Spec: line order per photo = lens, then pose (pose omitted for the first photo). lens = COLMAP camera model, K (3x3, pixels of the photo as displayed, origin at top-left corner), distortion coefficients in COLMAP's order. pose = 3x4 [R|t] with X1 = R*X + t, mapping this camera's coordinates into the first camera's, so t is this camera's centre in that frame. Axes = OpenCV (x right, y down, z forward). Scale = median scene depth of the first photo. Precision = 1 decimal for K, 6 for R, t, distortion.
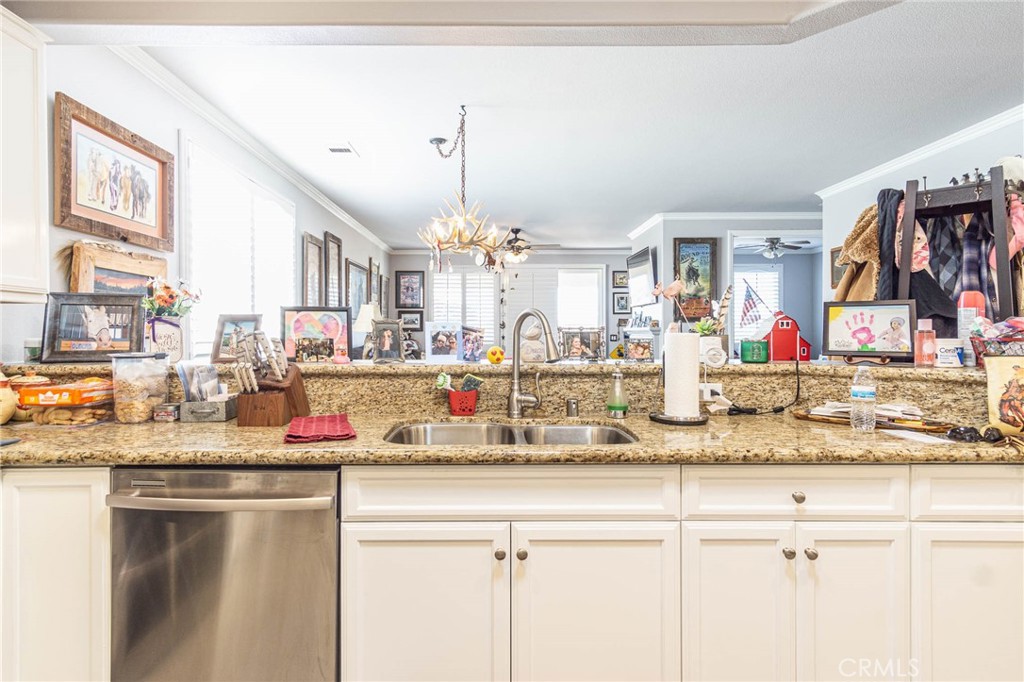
lens RADIAL K [[540.7, 0, 509.1], [0, 540.7, 339.5], [0, 0, 1]] dist [0.002260, 0.002513]
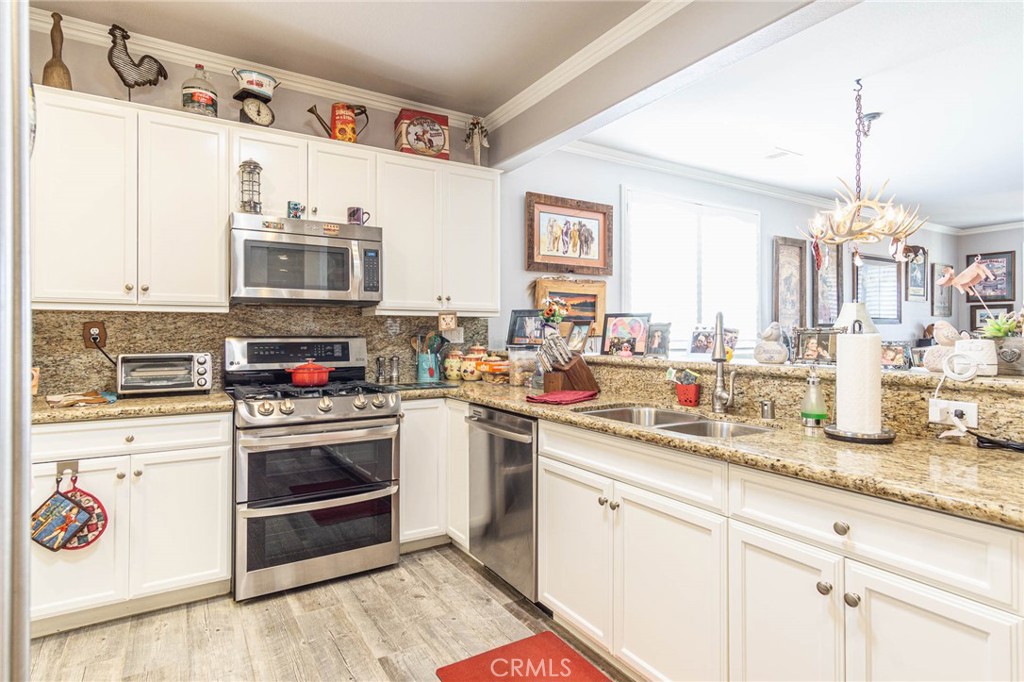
lens RADIAL K [[540.7, 0, 507.5], [0, 540.7, 333.5], [0, 0, 1]] dist [0.002260, 0.002513]
pose [[0.523608, 0.001556, -0.851958, 0.642376], [-0.012148, 0.999910, -0.005639, -0.001299], [0.851873, 0.013302, 0.523580, 0.070030]]
